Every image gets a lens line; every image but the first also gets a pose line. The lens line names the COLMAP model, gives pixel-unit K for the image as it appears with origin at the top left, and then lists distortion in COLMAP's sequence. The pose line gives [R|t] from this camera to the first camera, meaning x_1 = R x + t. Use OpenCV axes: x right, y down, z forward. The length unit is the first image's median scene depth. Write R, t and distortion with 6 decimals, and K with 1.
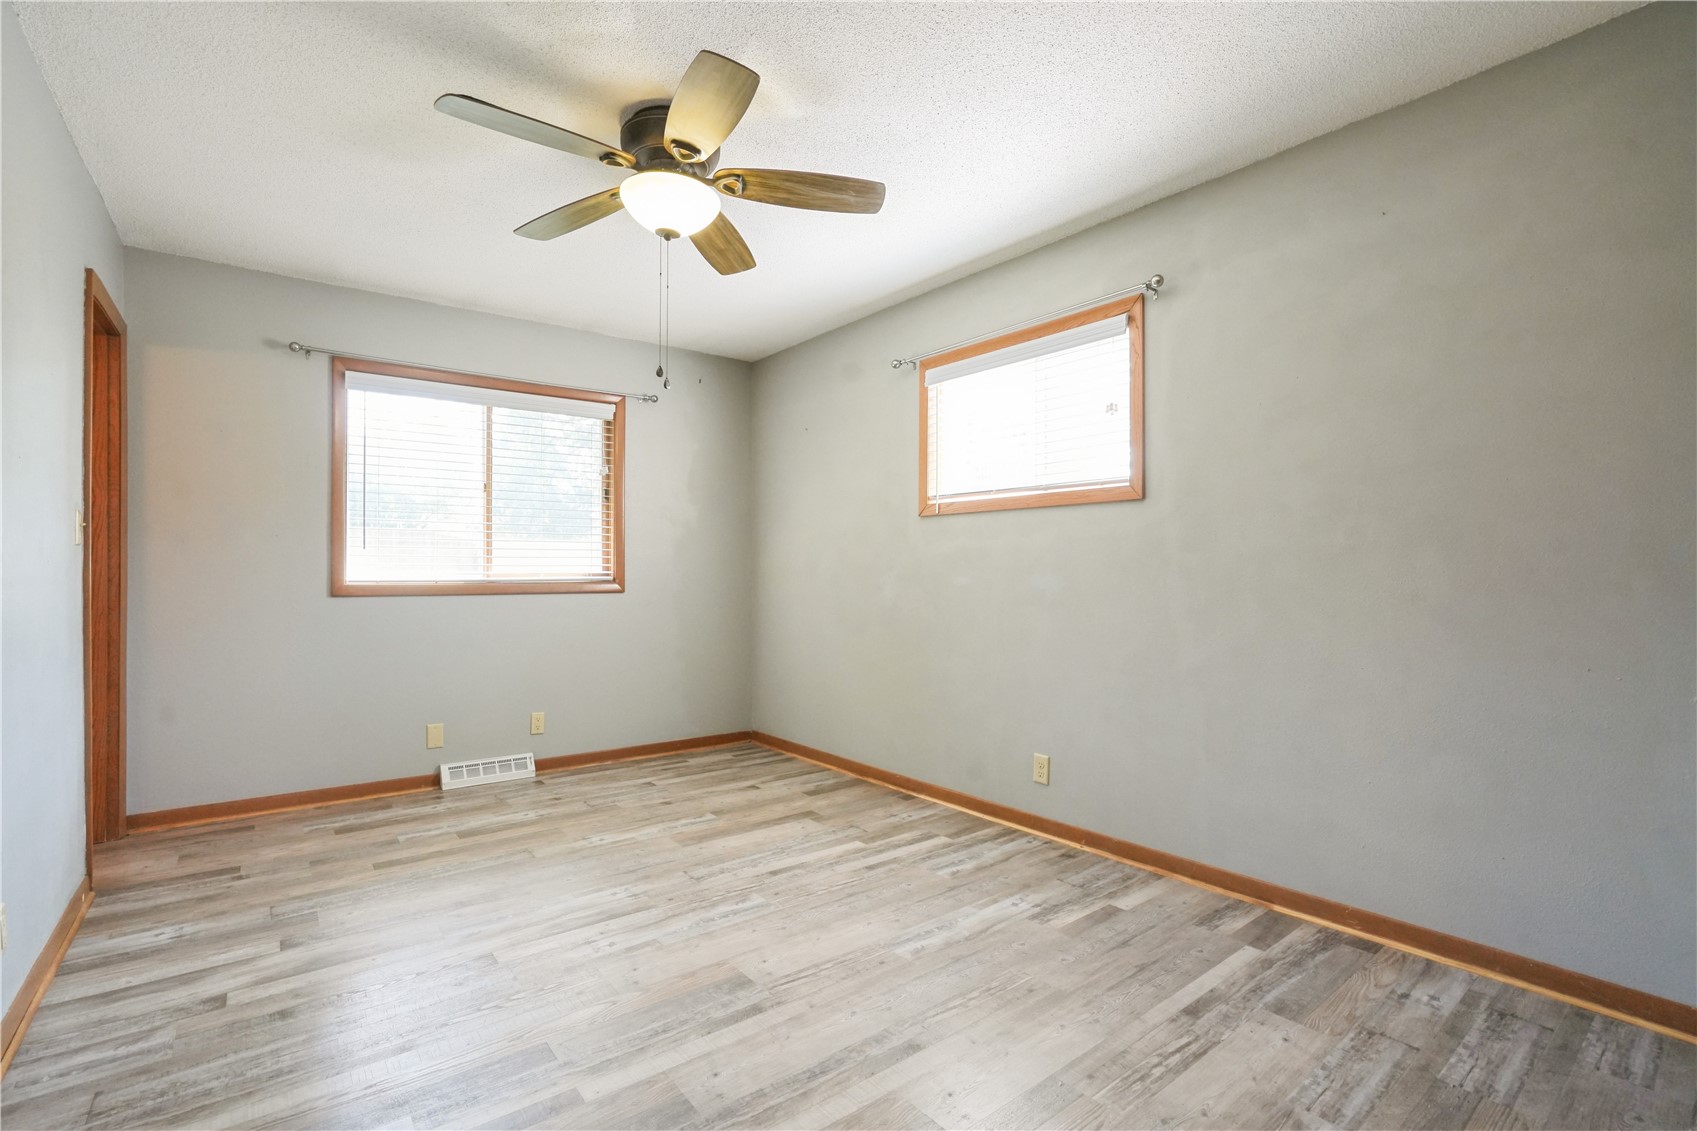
lens RADIAL K [[786.2, 0, 838.7], [0, 786.2, 578.8], [0, 0, 1]] dist [0.000023, 0.000327]
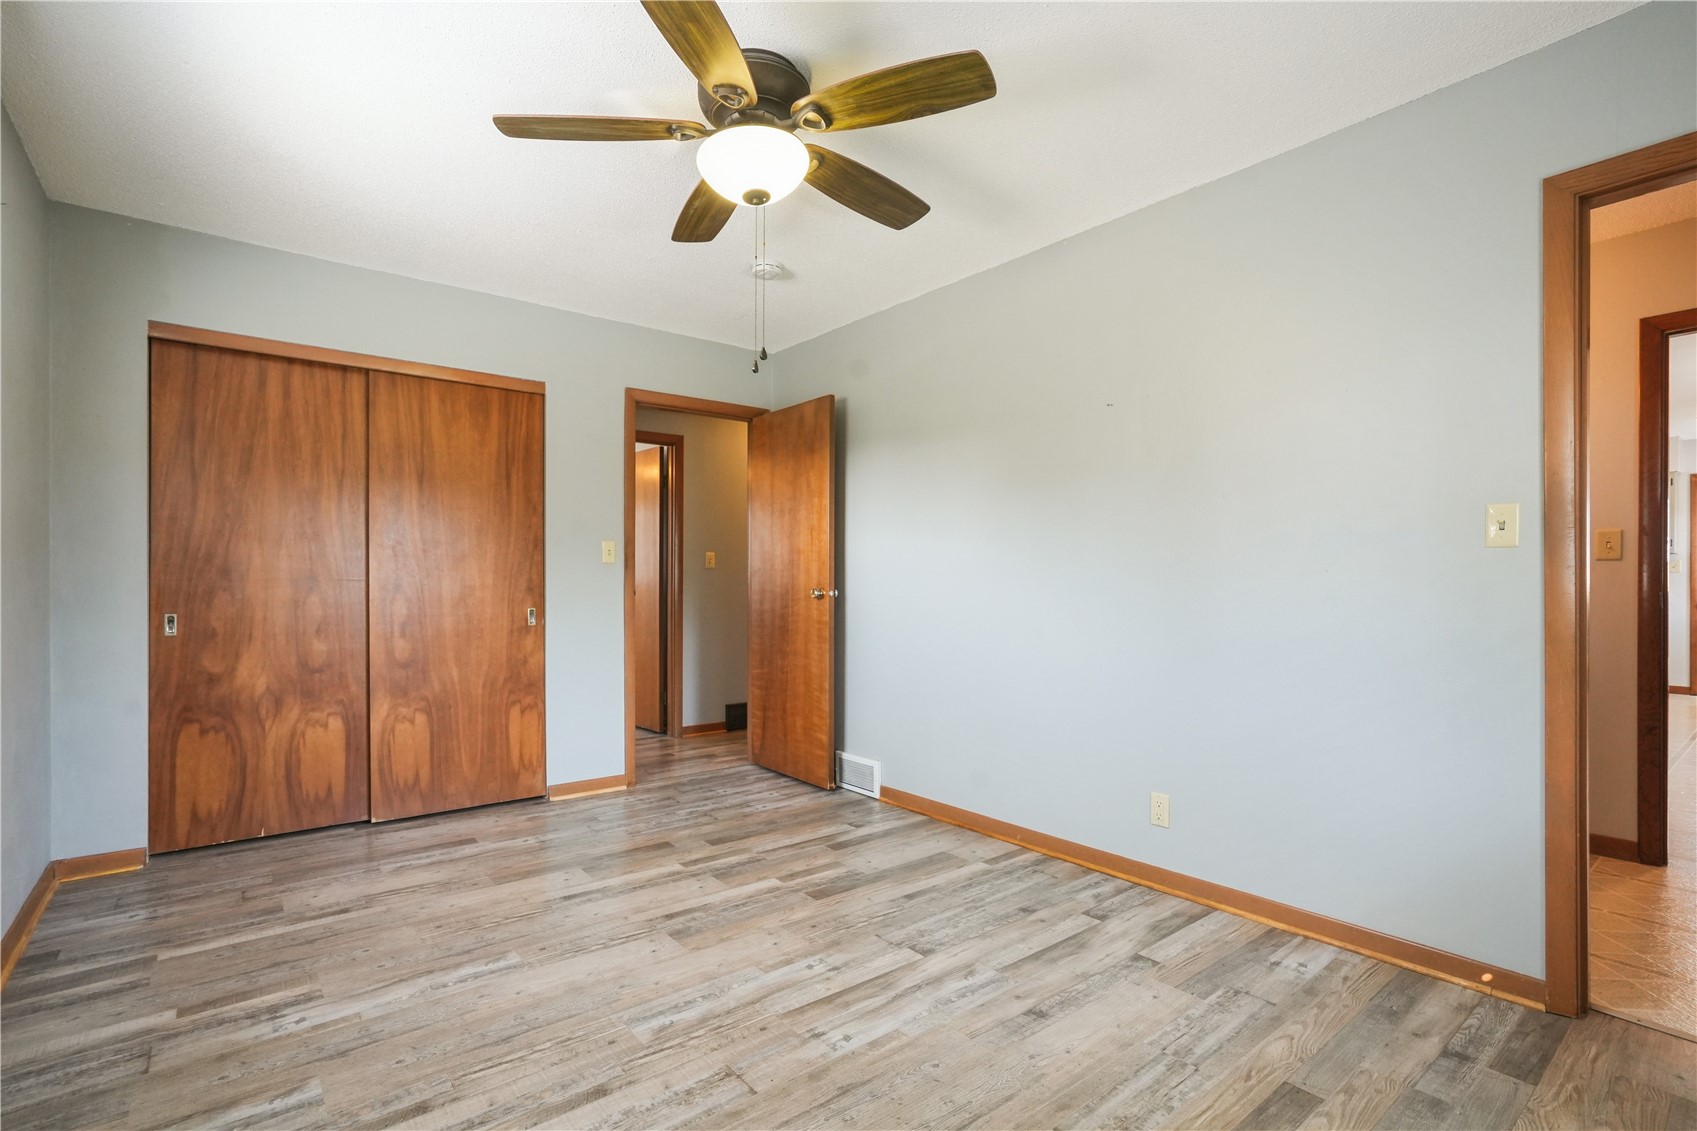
lens RADIAL K [[786.2, 0, 838.7], [0, 786.2, 578.8], [0, 0, 1]] dist [0.000023, 0.000327]
pose [[-0.999851, 0.004744, -0.016571, -0.301191], [0.004811, 0.999980, -0.003985, -0.001799], [0.016551, -0.004064, -0.999855, 1.900205]]
